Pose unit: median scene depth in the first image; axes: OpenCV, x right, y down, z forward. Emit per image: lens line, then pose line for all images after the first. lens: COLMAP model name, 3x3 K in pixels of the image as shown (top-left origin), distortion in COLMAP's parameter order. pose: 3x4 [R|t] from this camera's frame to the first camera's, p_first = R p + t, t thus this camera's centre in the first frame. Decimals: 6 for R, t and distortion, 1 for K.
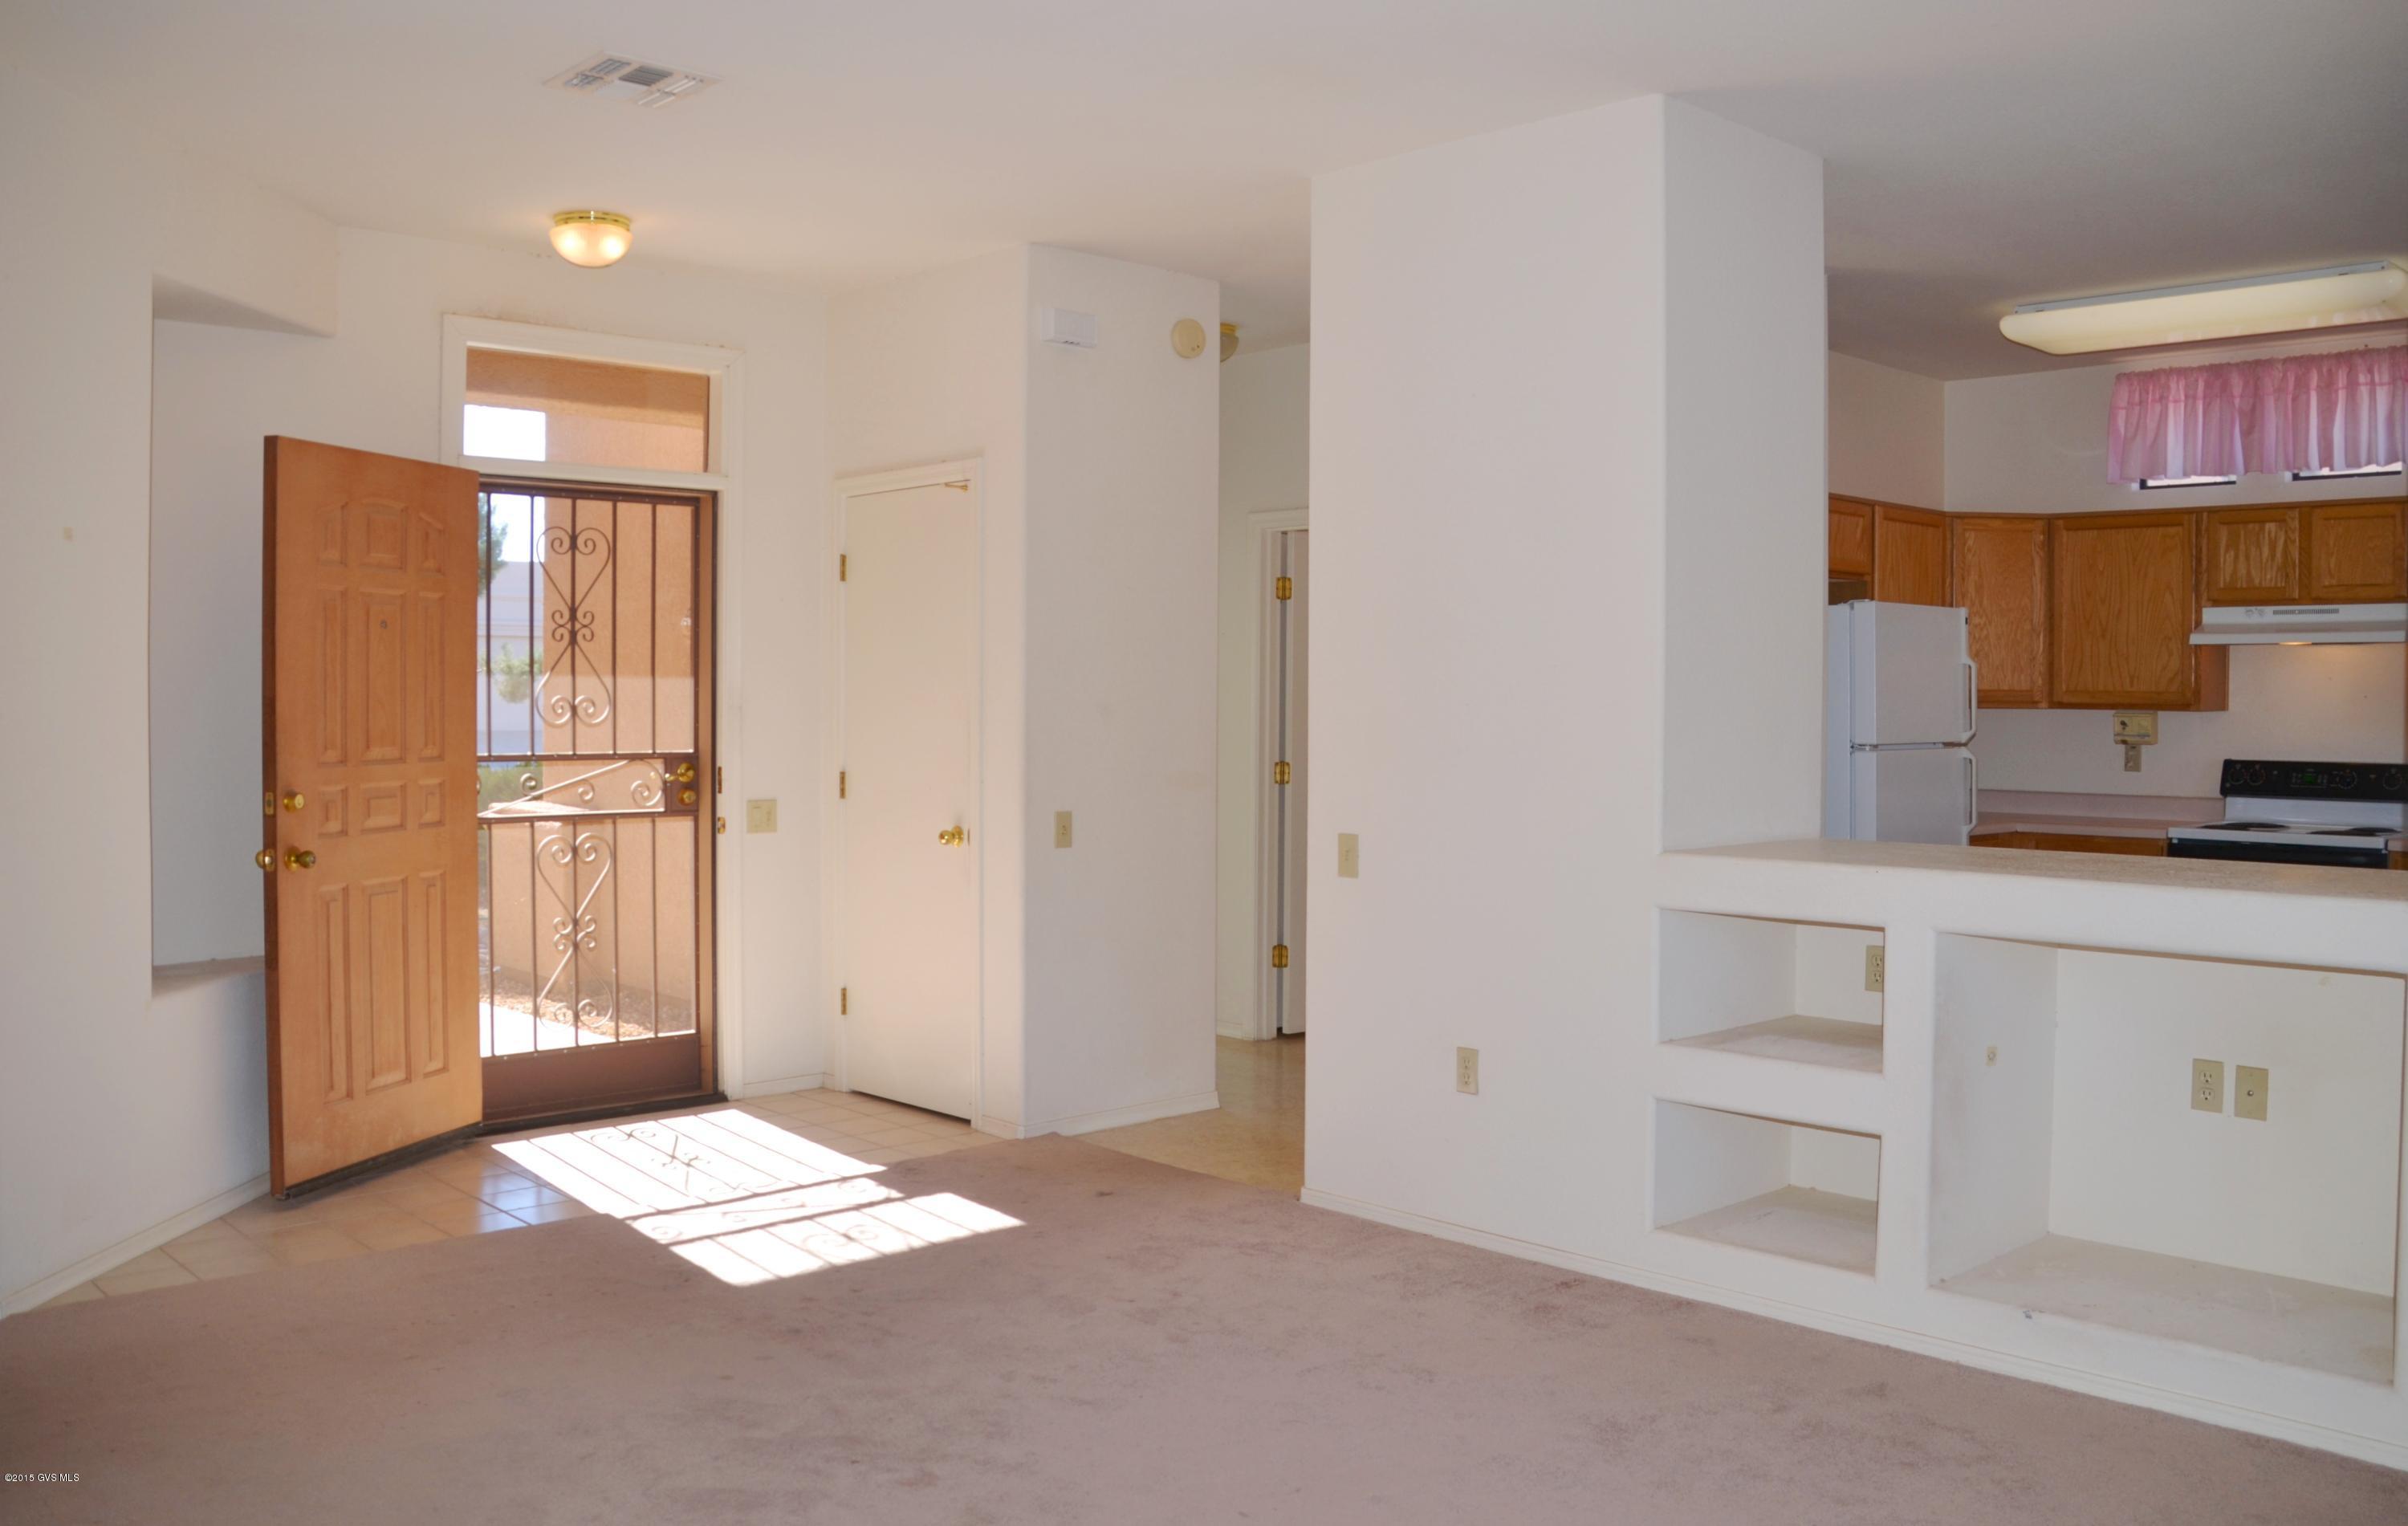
lens RADIAL K [[2043.1, 0, 1205.2], [0, 2043.1, 721.0], [0, 0, 1]] dist [-0.113429, 0.014672]
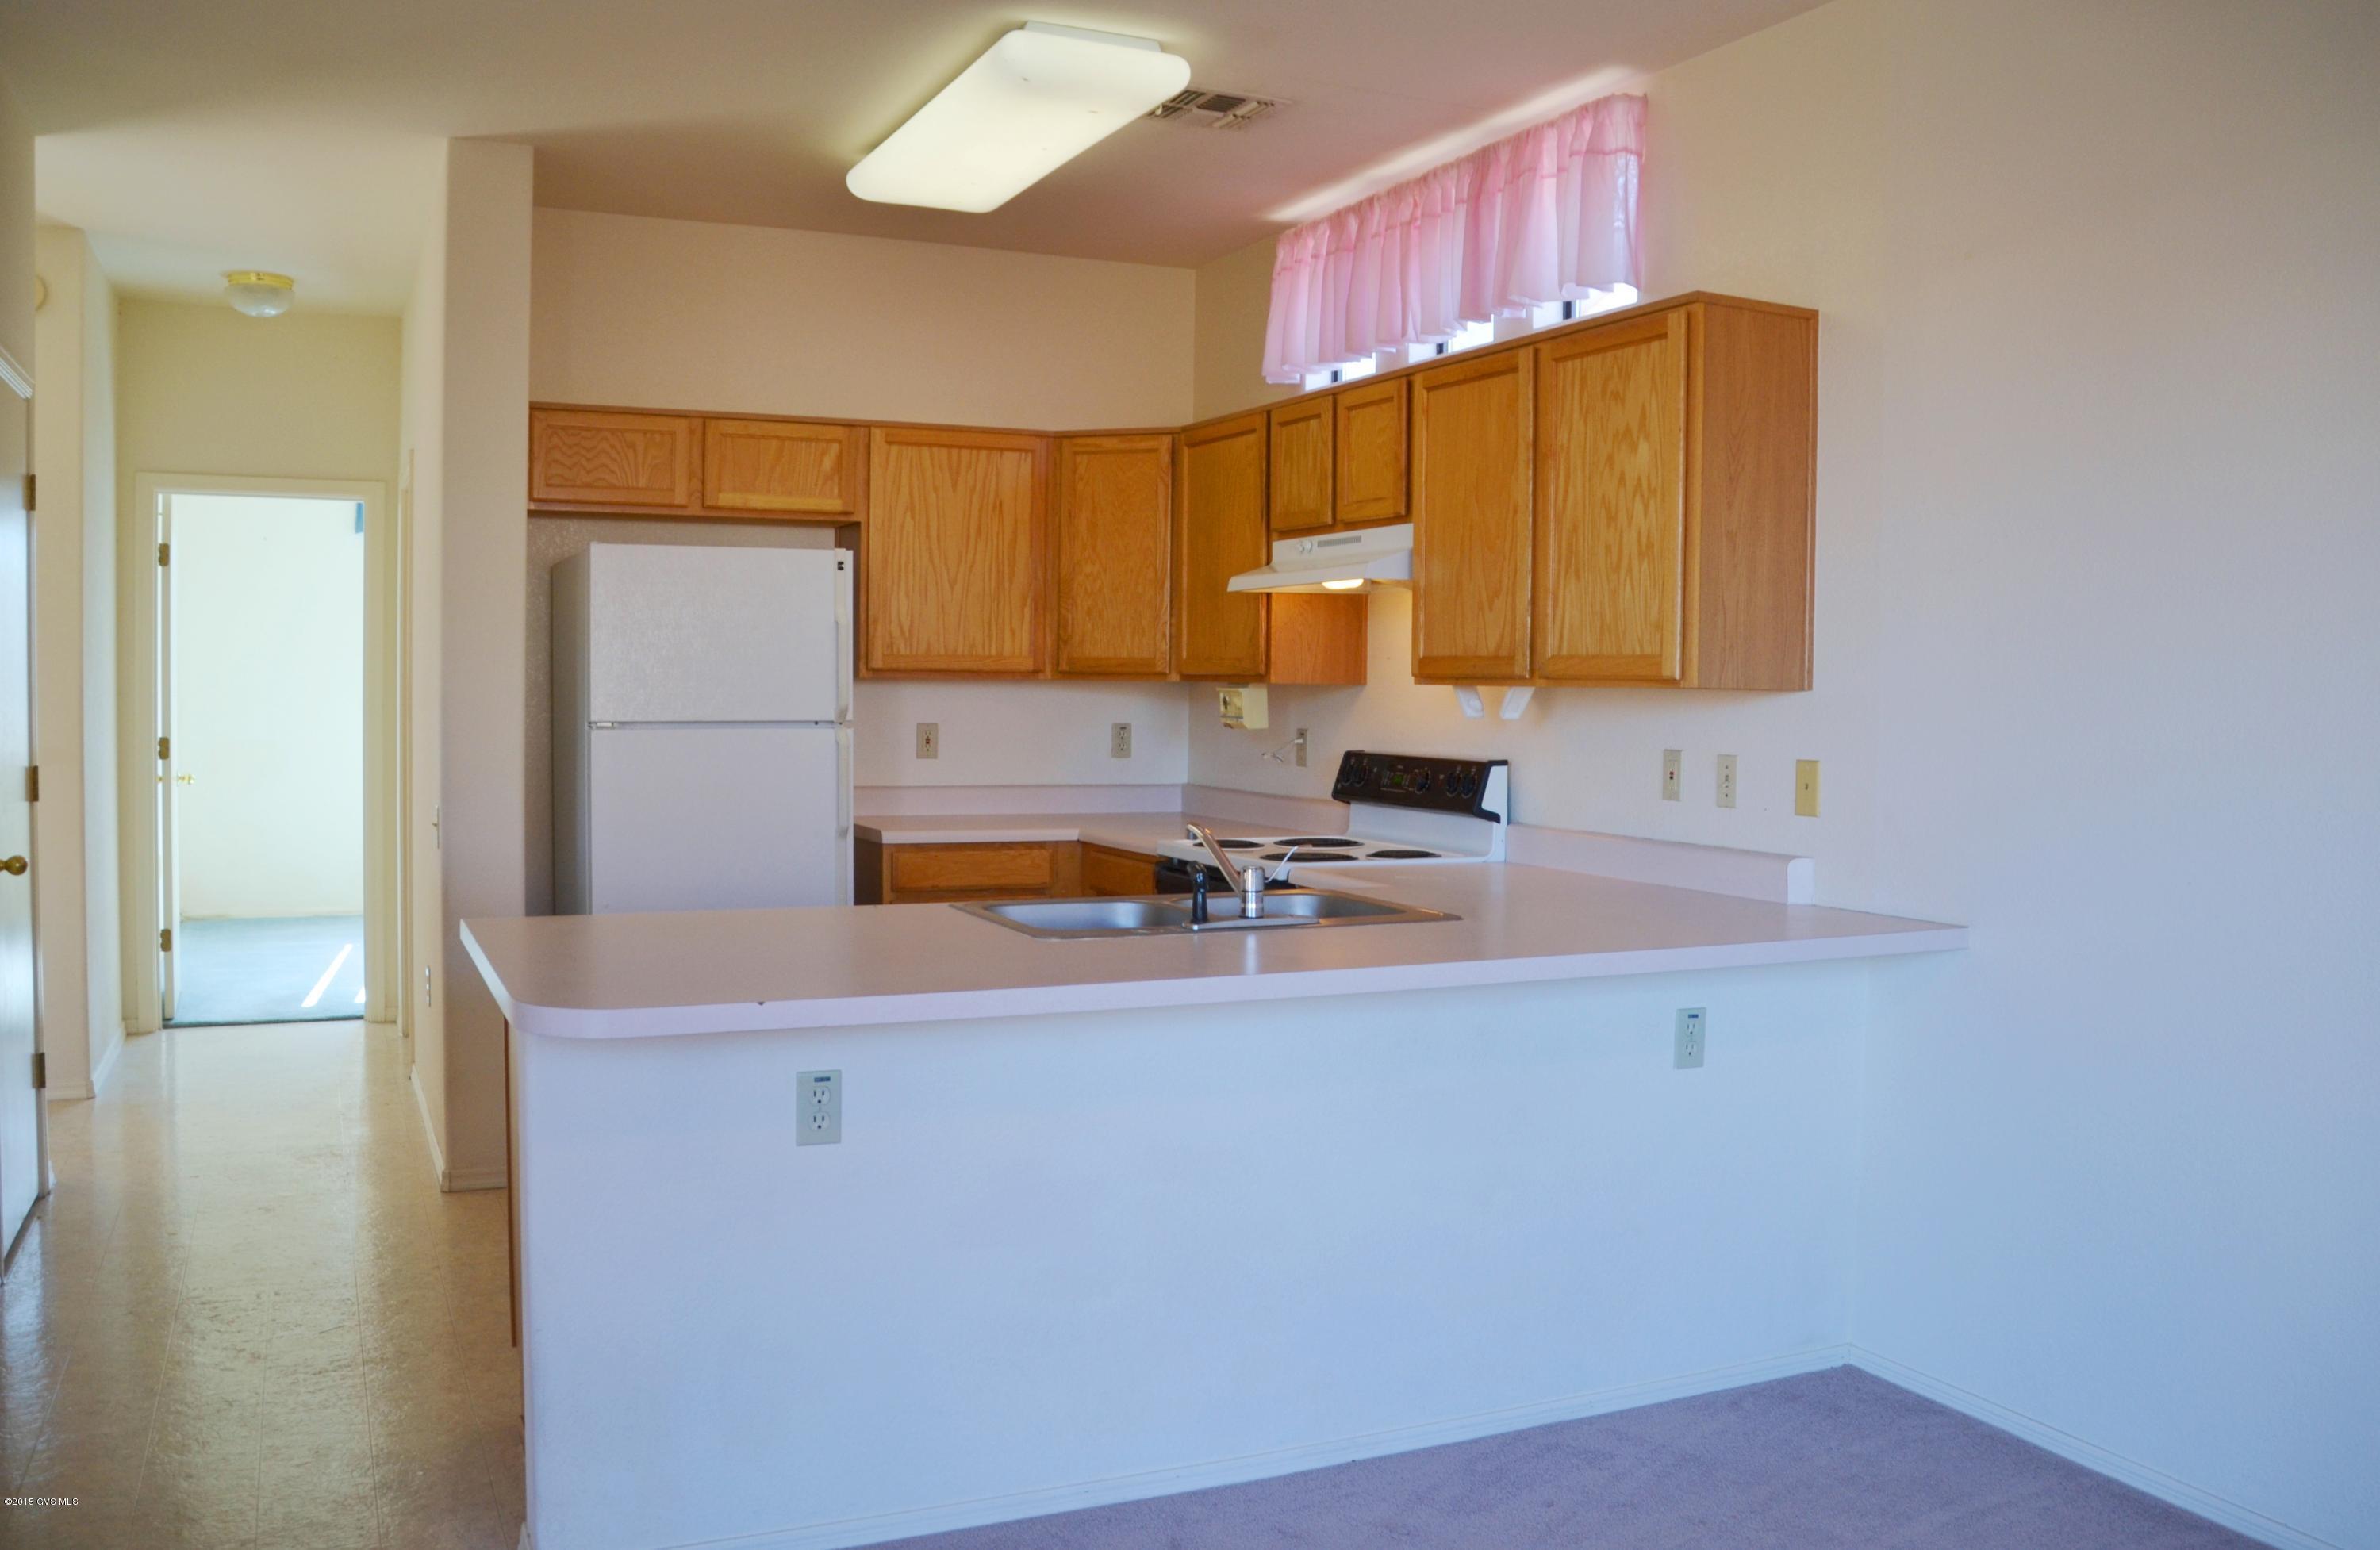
lens RADIAL K [[1970.6, 0, 1197.6], [0, 1970.6, 742.2], [0, 0, 1]] dist [-0.161652, -0.001025]
pose [[0.944068, 0.013725, -0.329466, 0.727819], [-0.008907, 0.999830, 0.016129, 0.005275], [0.329631, -0.012293, 0.944030, 0.313596]]
